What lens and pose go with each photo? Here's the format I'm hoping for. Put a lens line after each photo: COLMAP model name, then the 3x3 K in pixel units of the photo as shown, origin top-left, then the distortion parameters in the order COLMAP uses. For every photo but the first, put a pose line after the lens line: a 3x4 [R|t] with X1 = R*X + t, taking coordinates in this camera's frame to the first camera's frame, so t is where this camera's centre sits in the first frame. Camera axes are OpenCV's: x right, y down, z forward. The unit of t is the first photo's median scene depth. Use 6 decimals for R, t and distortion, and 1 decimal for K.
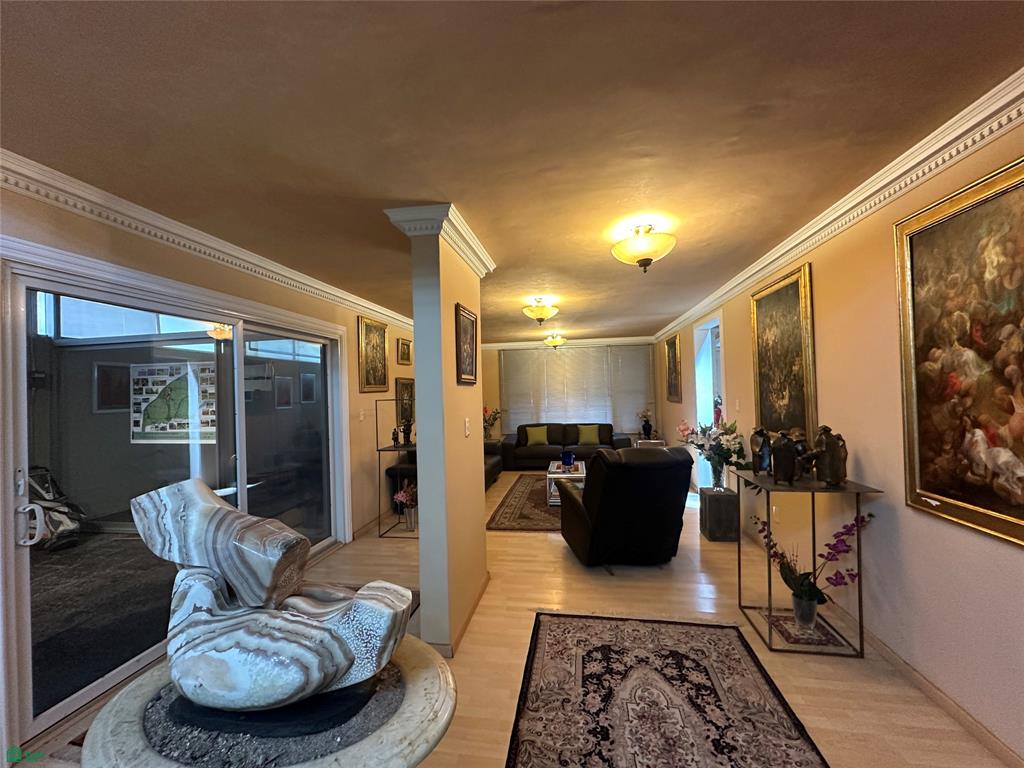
lens RADIAL K [[423.8, 0, 512.0], [0, 423.8, 384.0], [0, 0, 1]] dist [-0.000504, -0.000062]
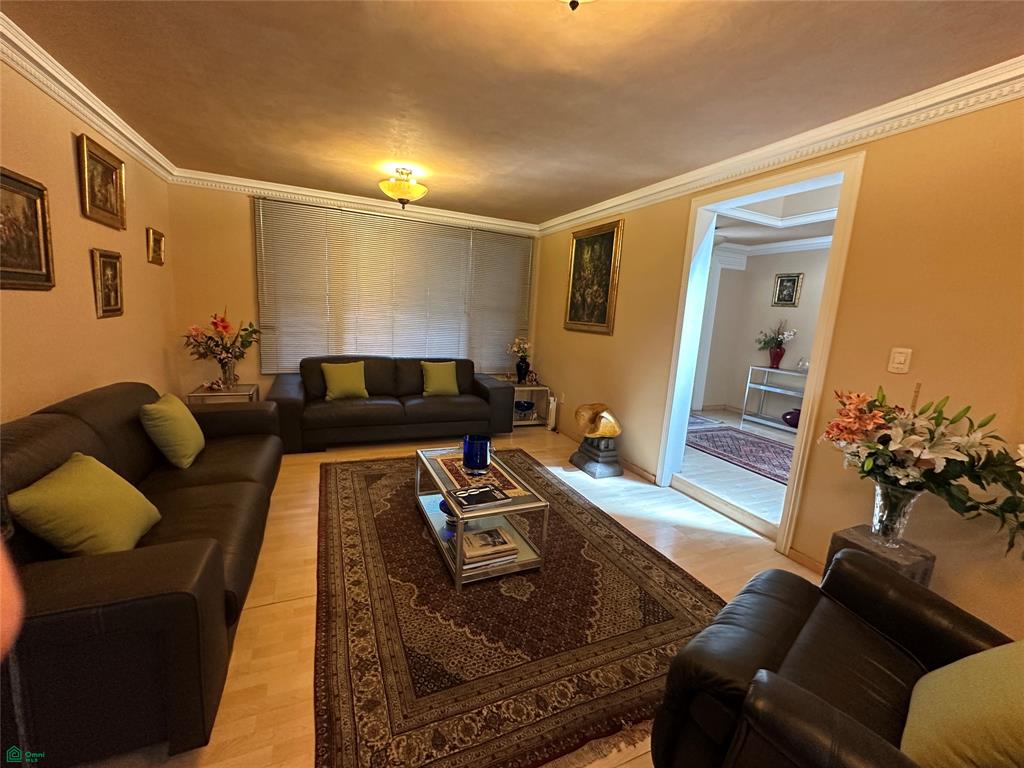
lens RADIAL K [[423.8, 0, 512.0], [0, 423.8, 384.0], [0, 0, 1]] dist [-0.000504, -0.000062]
pose [[0.832666, -0.014232, 0.553592, -0.058462], [-0.092489, 0.982055, 0.164361, 0.021737], [-0.545997, -0.188059, 0.816407, 0.456926]]
